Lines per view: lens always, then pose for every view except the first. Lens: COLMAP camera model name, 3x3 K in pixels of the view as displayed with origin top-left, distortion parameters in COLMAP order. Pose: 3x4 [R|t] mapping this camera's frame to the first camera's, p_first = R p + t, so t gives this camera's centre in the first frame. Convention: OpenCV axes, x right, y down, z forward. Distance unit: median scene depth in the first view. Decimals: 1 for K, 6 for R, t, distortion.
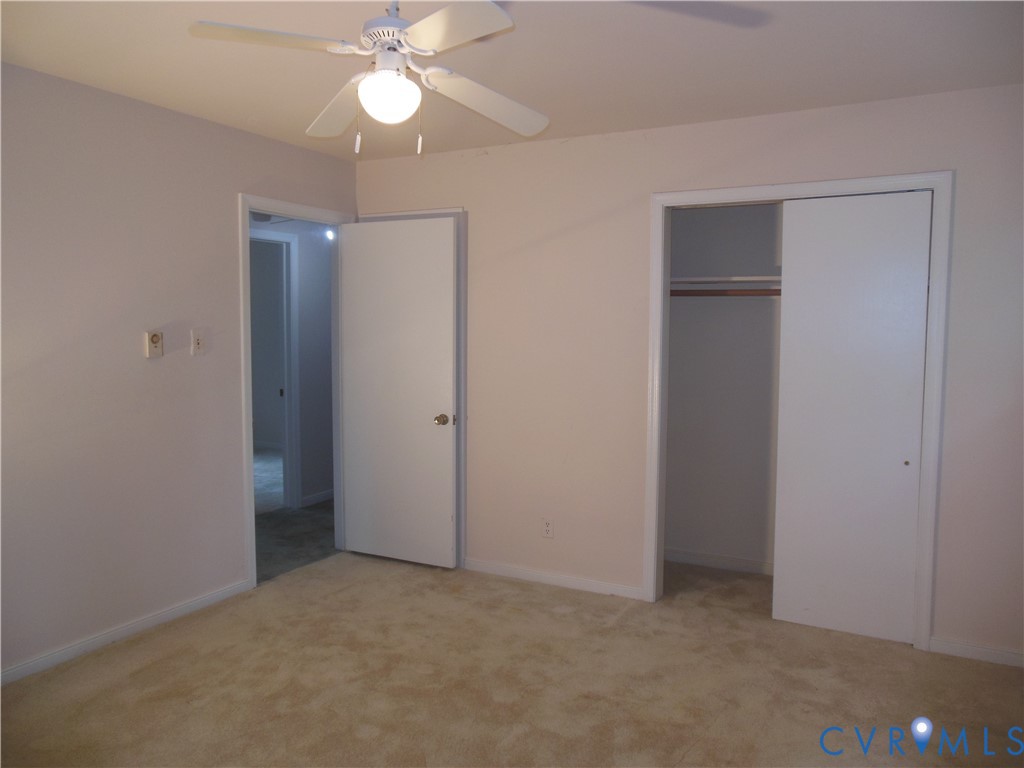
lens RADIAL K [[776.4, 0, 513.3], [0, 776.4, 385.9], [0, 0, 1]] dist [-0.006636, 0.021637]
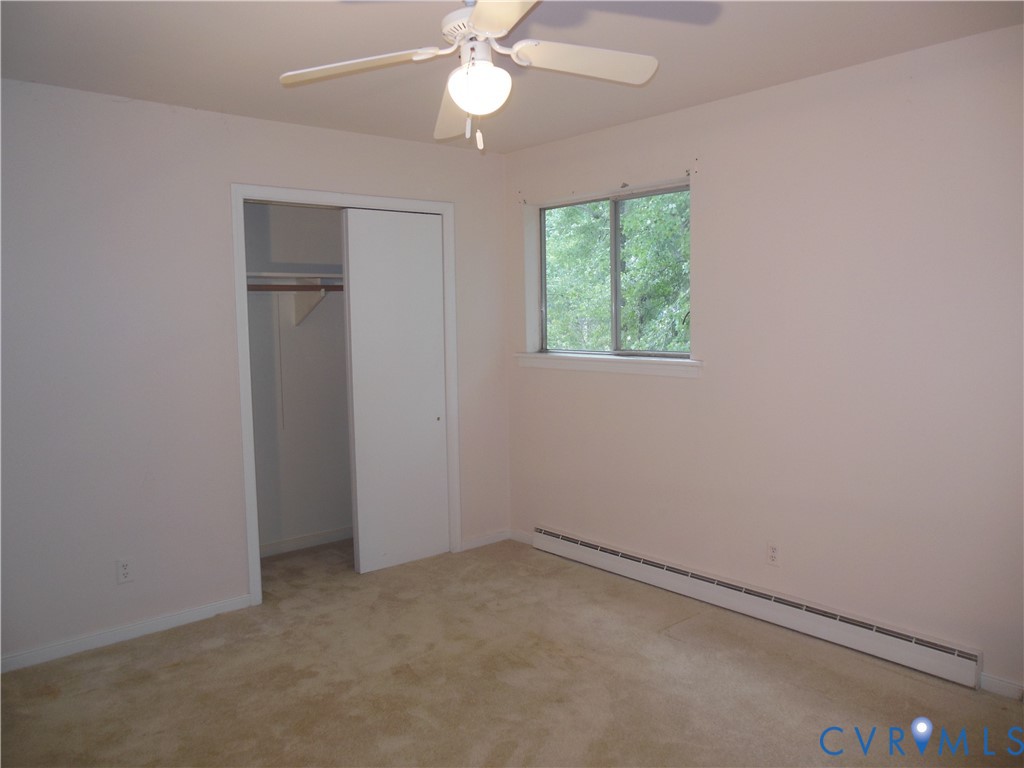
lens RADIAL K [[776.4, 0, 508.3], [0, 776.4, 383.9], [0, 0, 1]] dist [-0.006636, 0.021637]
pose [[0.385951, -0.100590, 0.917019, -0.610479], [0.097932, 0.992888, 0.067695, -0.034230], [-0.917306, 0.063679, 0.393058, 0.335939]]
